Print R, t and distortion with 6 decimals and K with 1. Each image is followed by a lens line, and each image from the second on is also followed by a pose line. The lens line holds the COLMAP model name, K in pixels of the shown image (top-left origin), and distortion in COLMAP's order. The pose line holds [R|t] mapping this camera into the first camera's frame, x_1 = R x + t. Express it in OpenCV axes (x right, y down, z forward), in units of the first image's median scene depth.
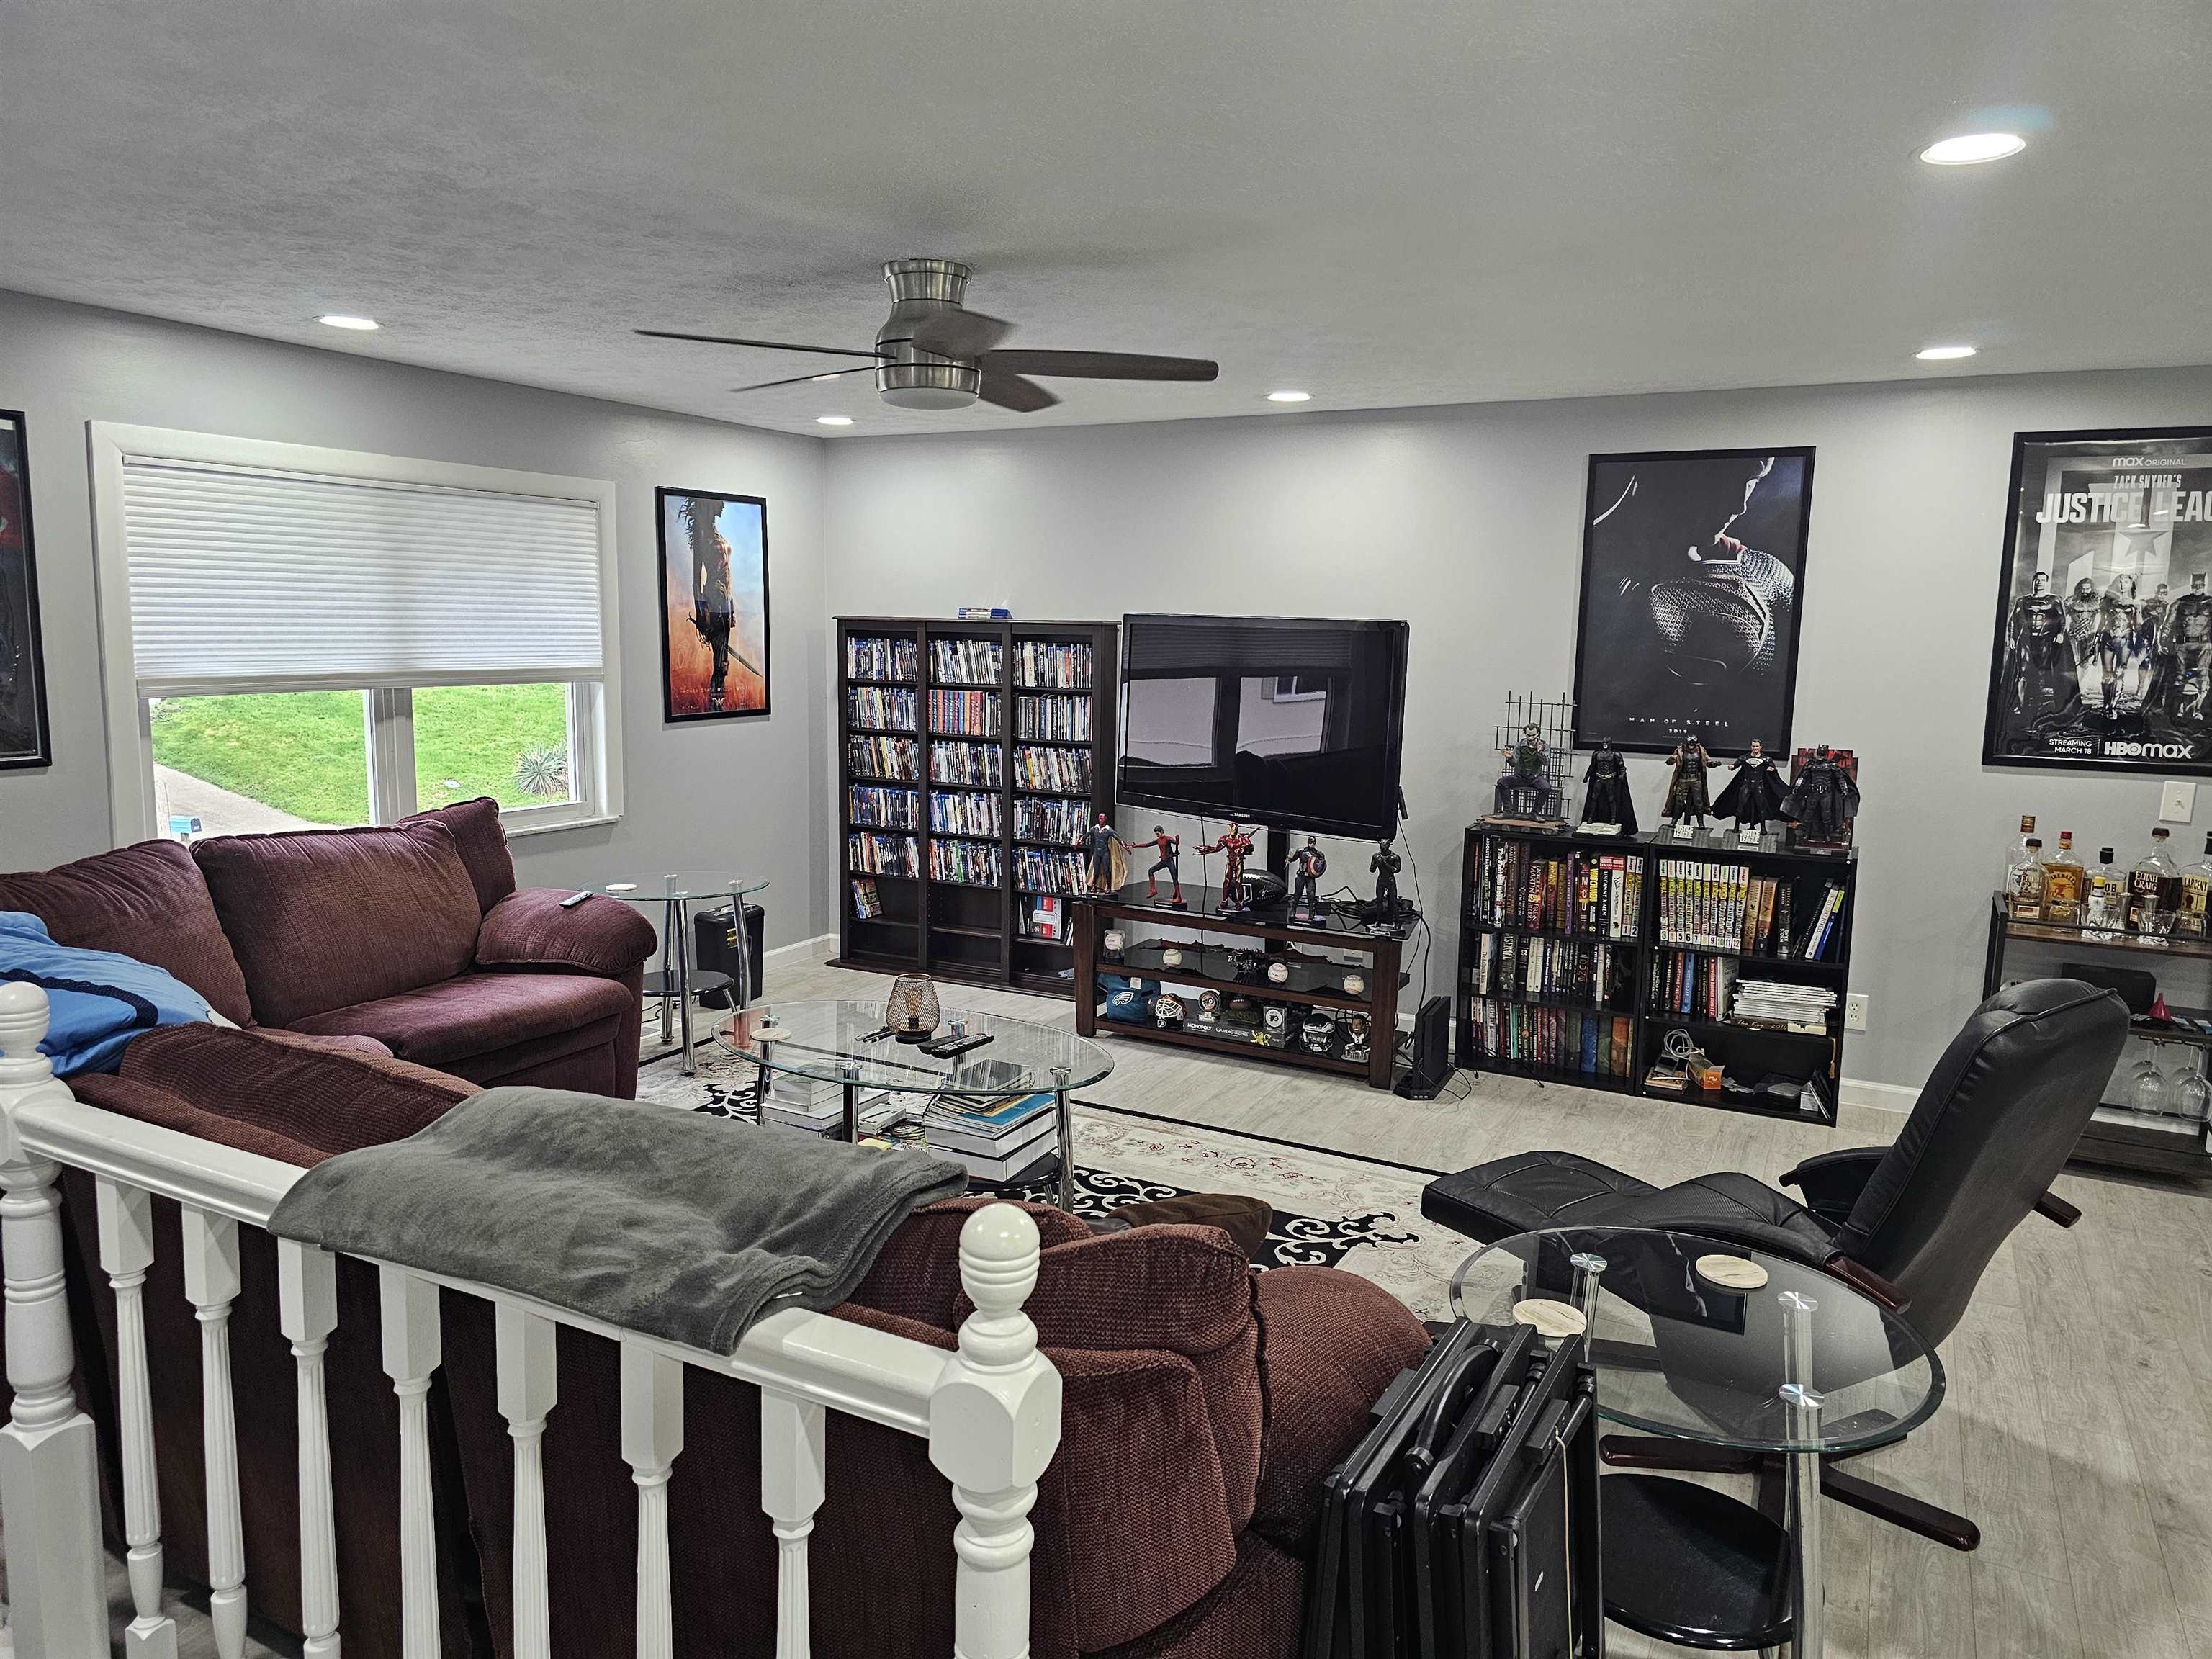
lens RADIAL K [[1485.4, 0, 1106.0], [0, 1485.4, 829.5], [0, 0, 1]] dist [0.094303, -0.098253]
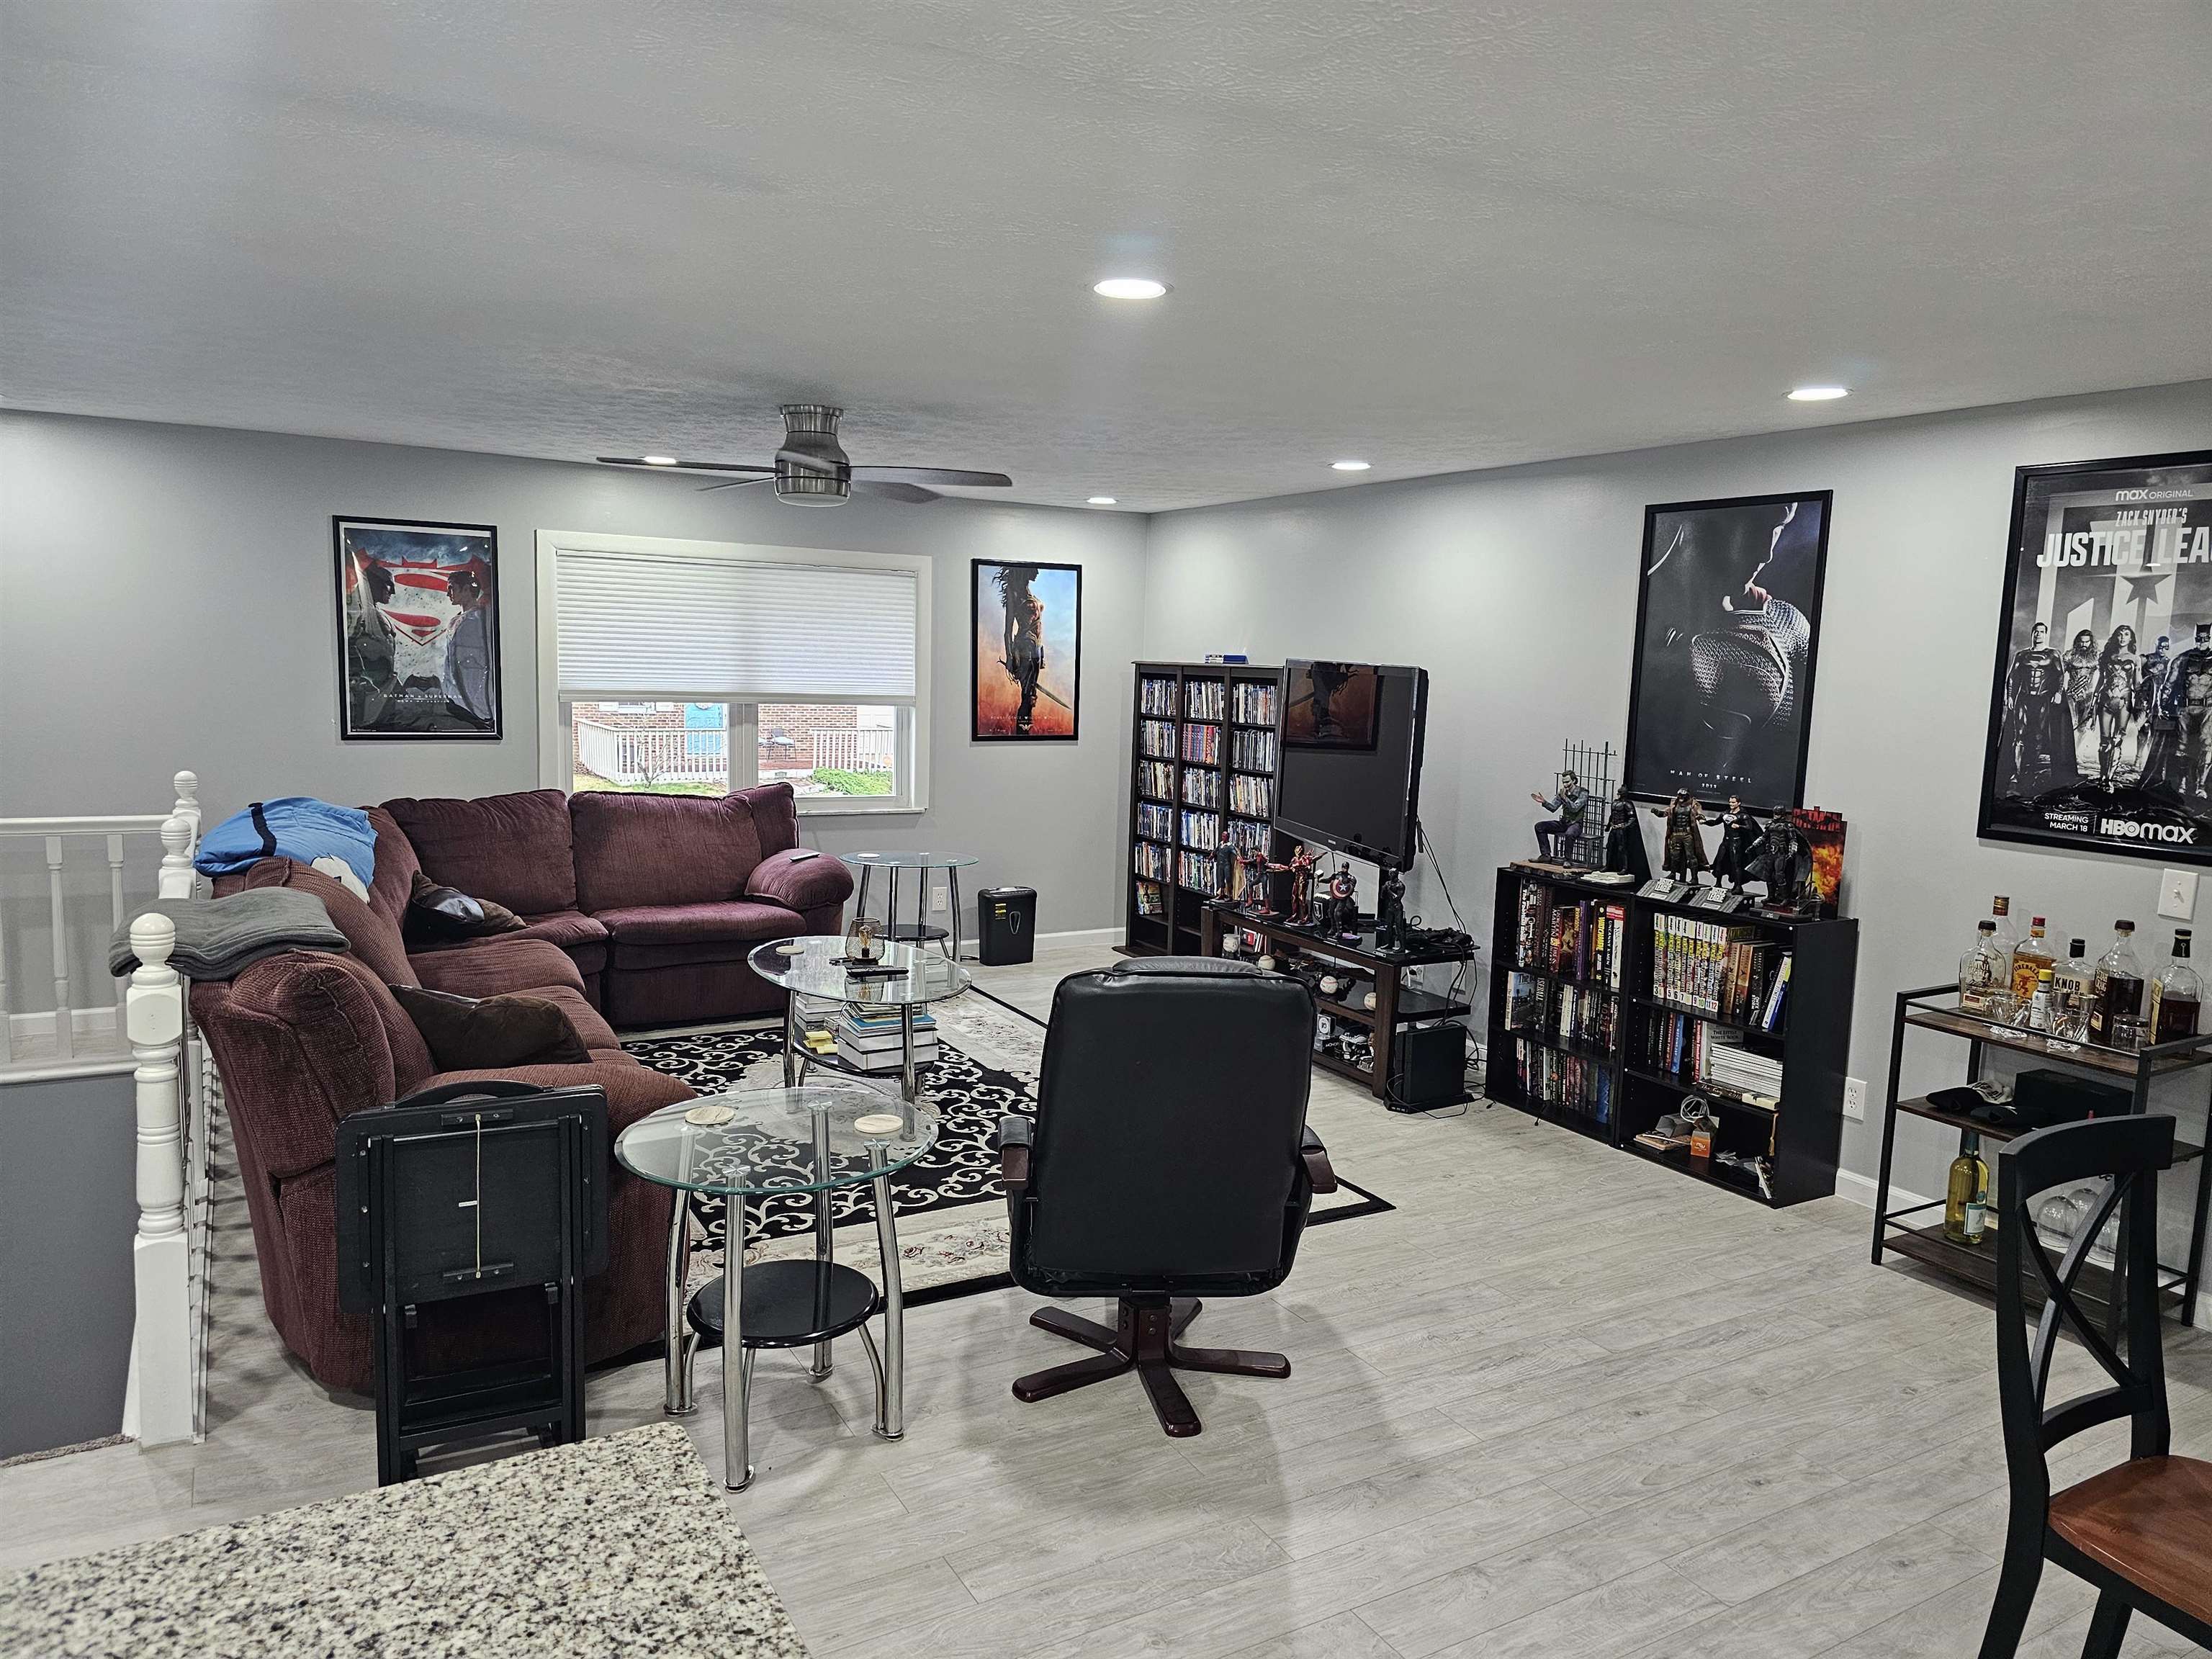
lens RADIAL K [[1470.4, 0, 1101.2], [0, 1470.4, 855.0], [0, 0, 1]] dist [0.102044, -0.097143]
pose [[0.846276, 0.082632, -0.526298, 0.569255], [-0.091714, 0.995746, 0.008865, 0.006725], [0.524792, 0.040767, 0.850254, -0.024813]]
